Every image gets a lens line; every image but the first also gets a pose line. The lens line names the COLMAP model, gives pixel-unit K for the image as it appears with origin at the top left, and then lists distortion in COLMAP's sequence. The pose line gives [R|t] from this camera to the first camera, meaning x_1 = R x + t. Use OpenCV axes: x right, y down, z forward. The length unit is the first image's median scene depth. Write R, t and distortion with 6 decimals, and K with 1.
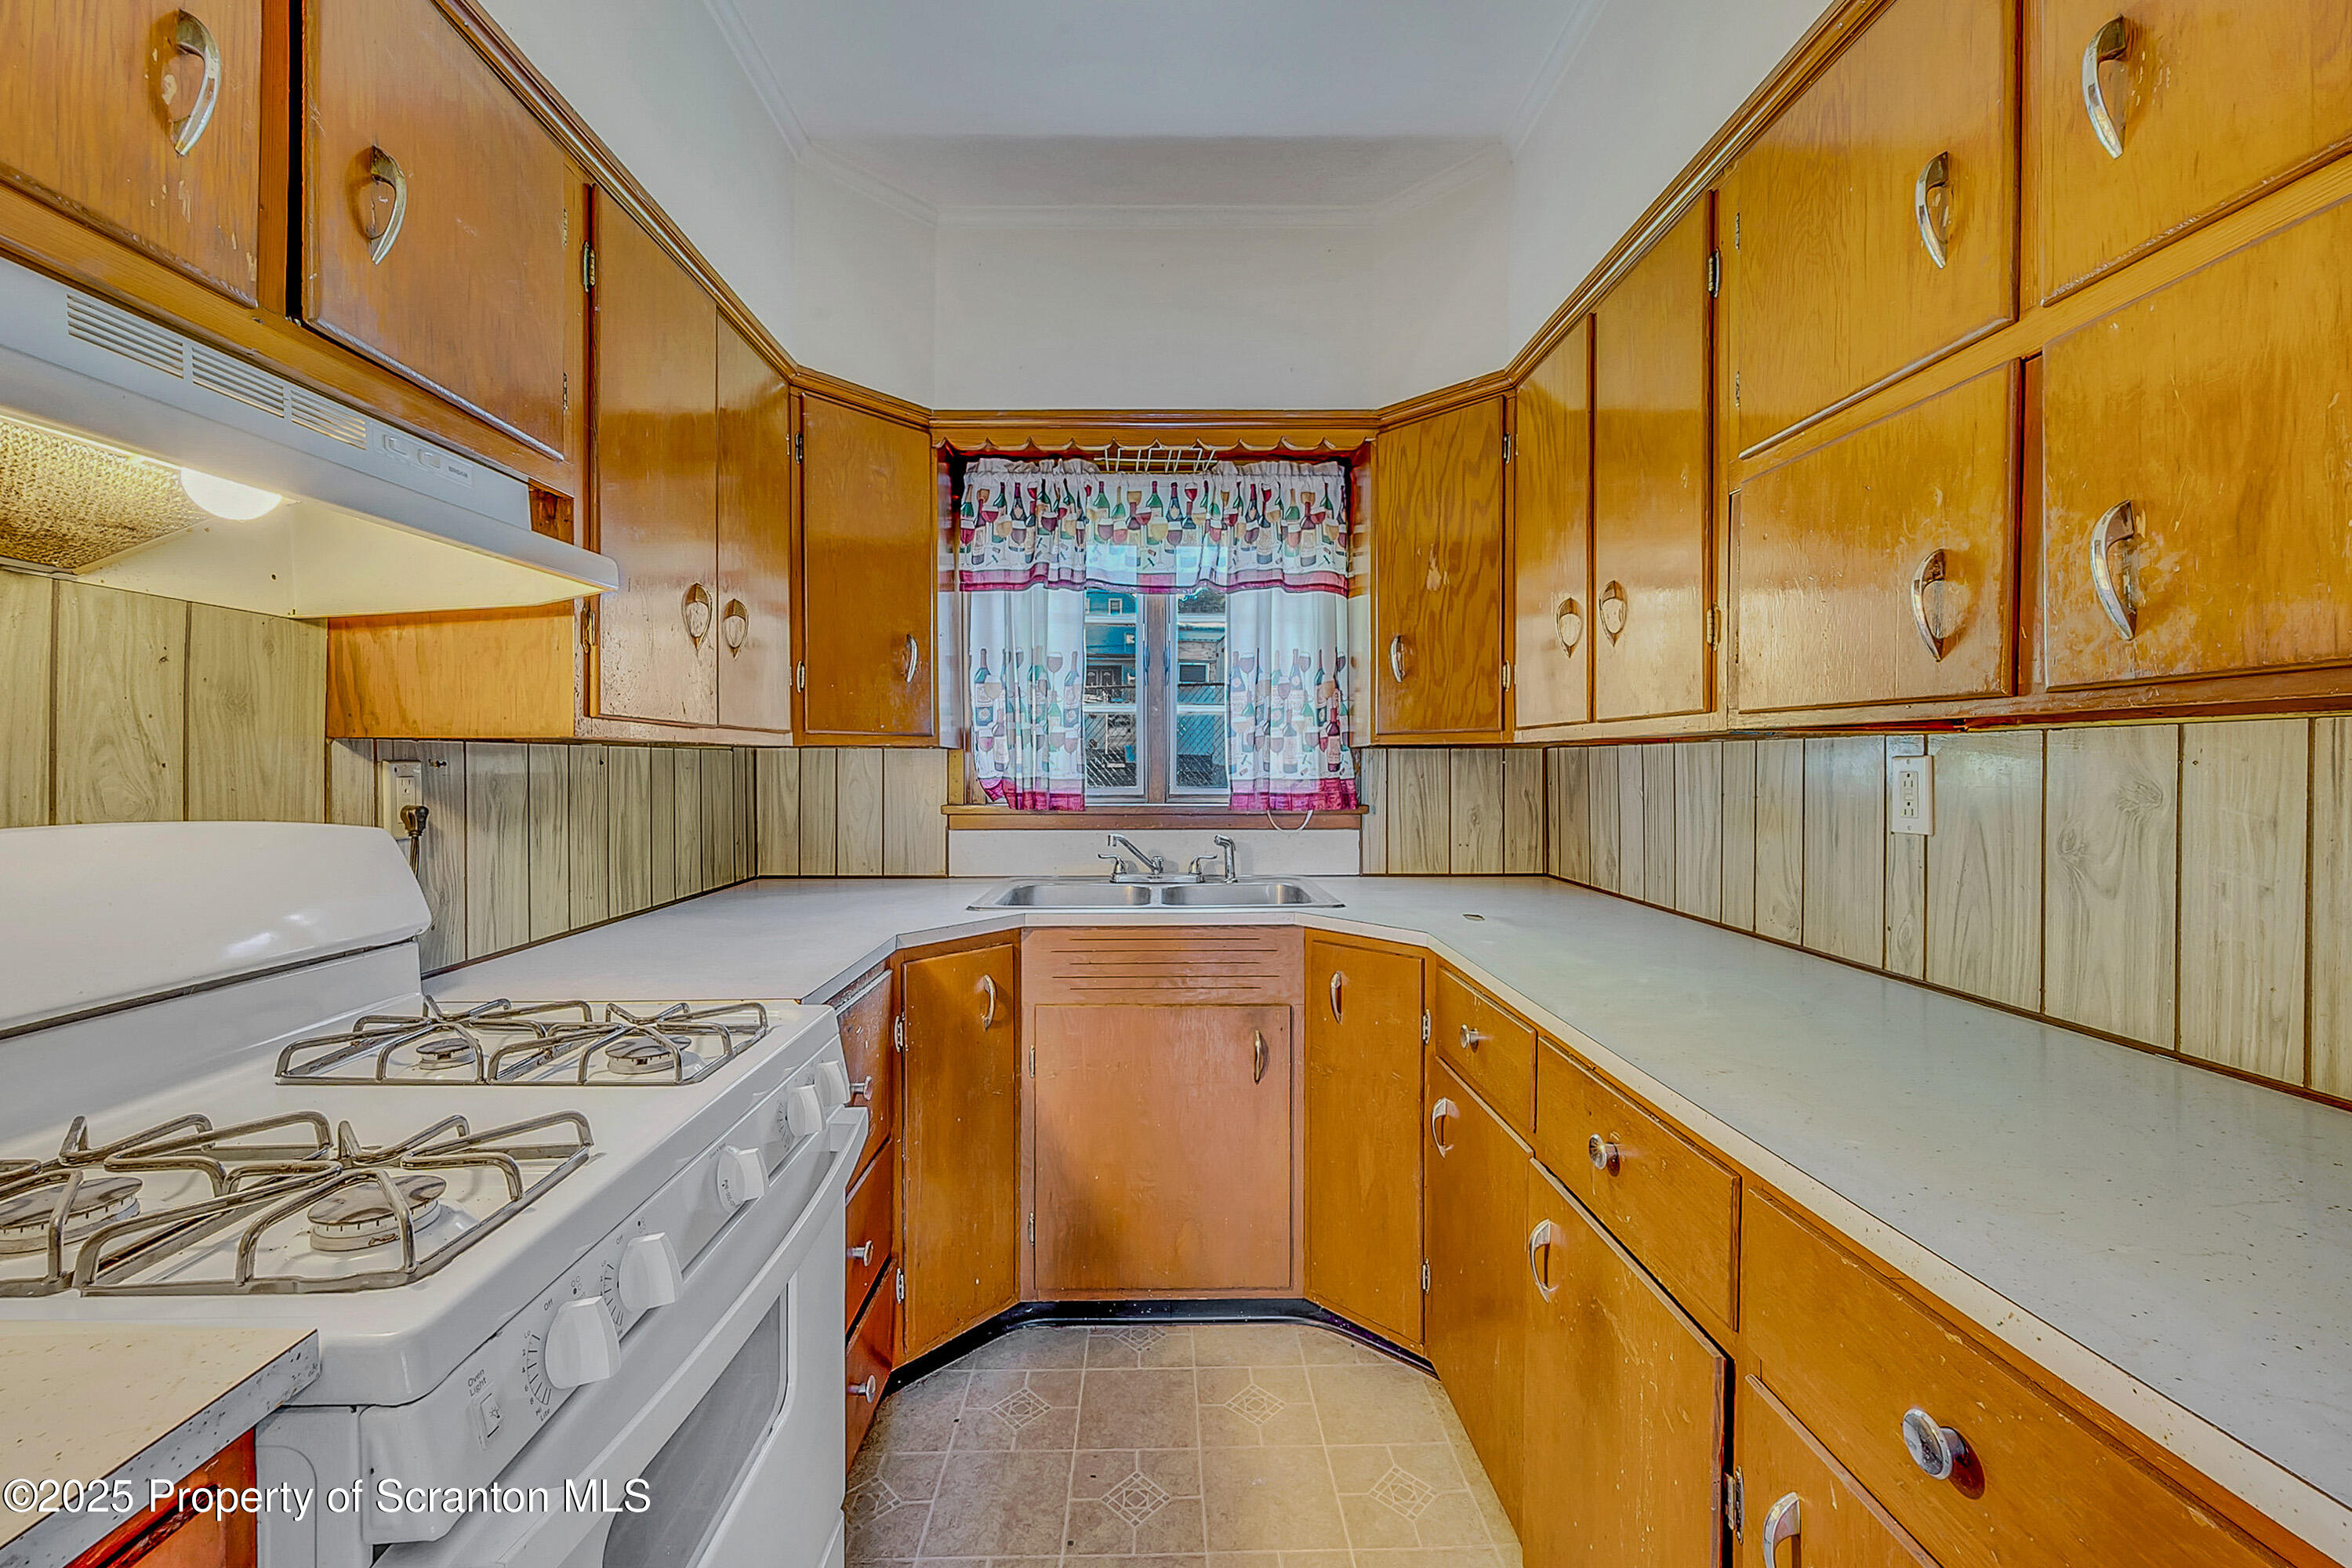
lens RADIAL K [[961.6, 0, 1176.0], [0, 961.6, 784.0], [0, 0, 1]] dist [-0.016884, 0.000300]
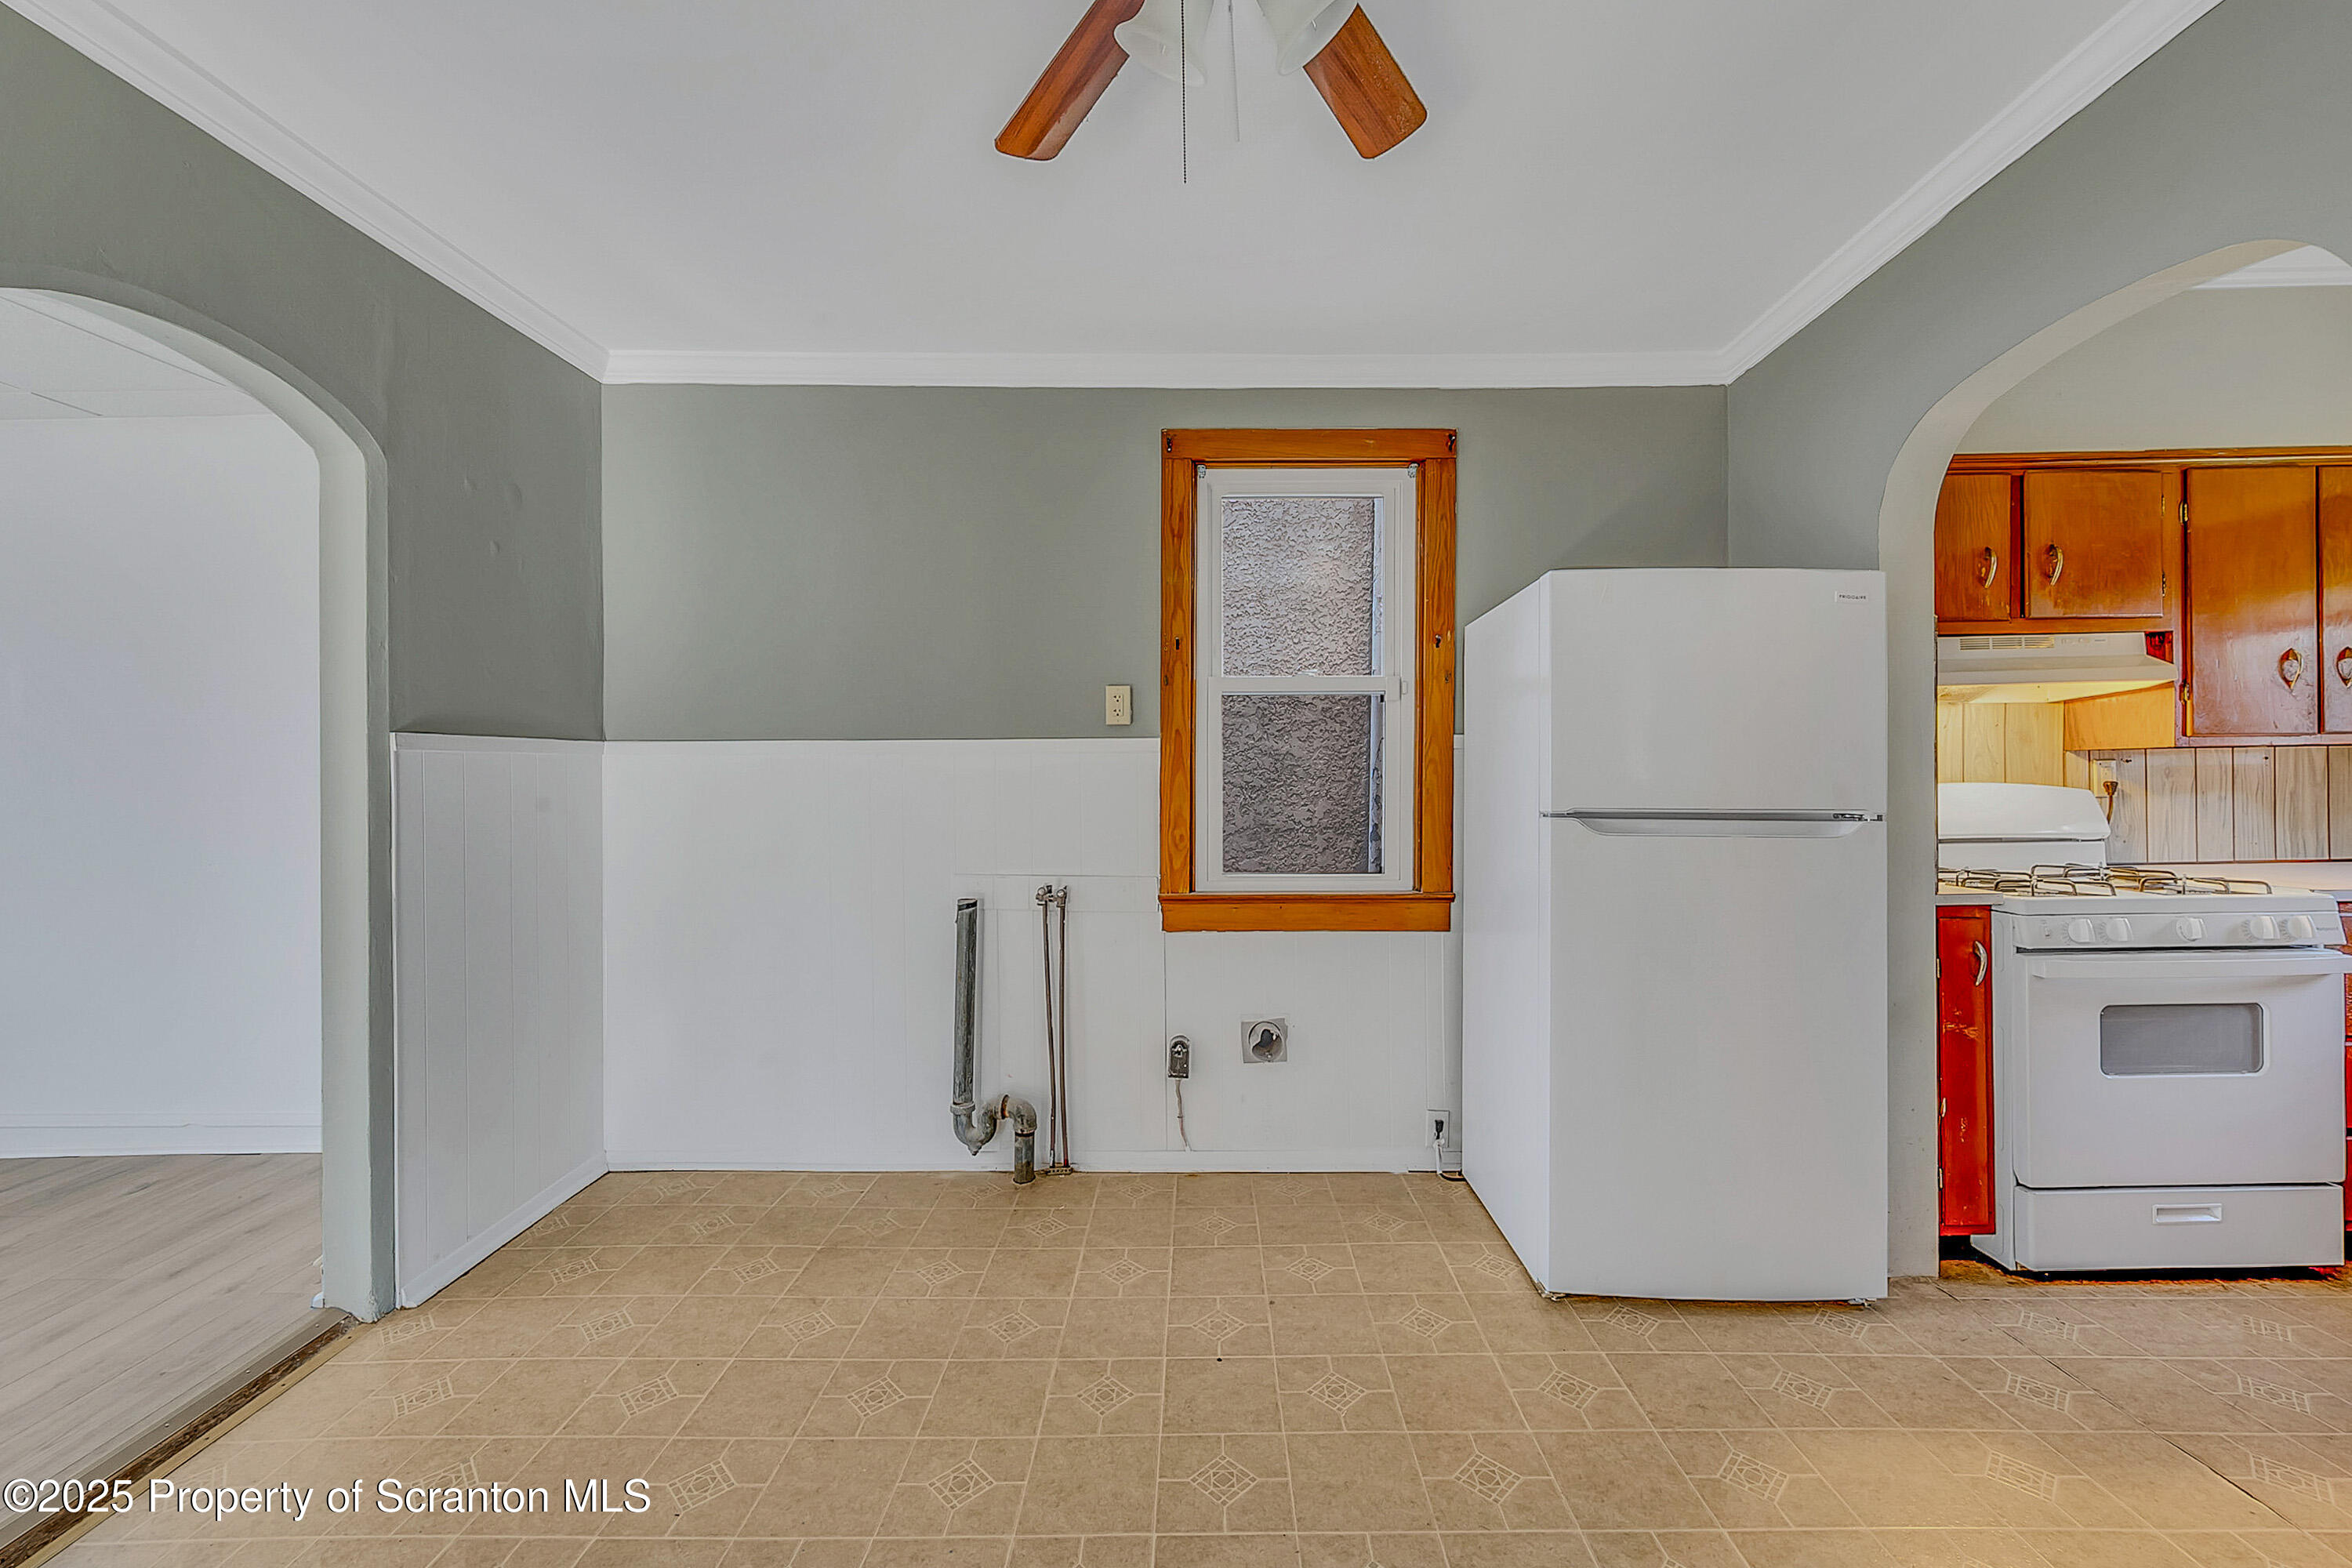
lens RADIAL K [[961.6, 0, 1176.0], [0, 961.6, 784.0], [0, 0, 1]] dist [-0.016884, 0.000300]
pose [[-0.024972, 0.000081, -0.999688, 1.462124], [-0.005806, 0.999983, 0.000226, 0.045267], [0.999671, 0.005810, -0.024971, -1.104814]]
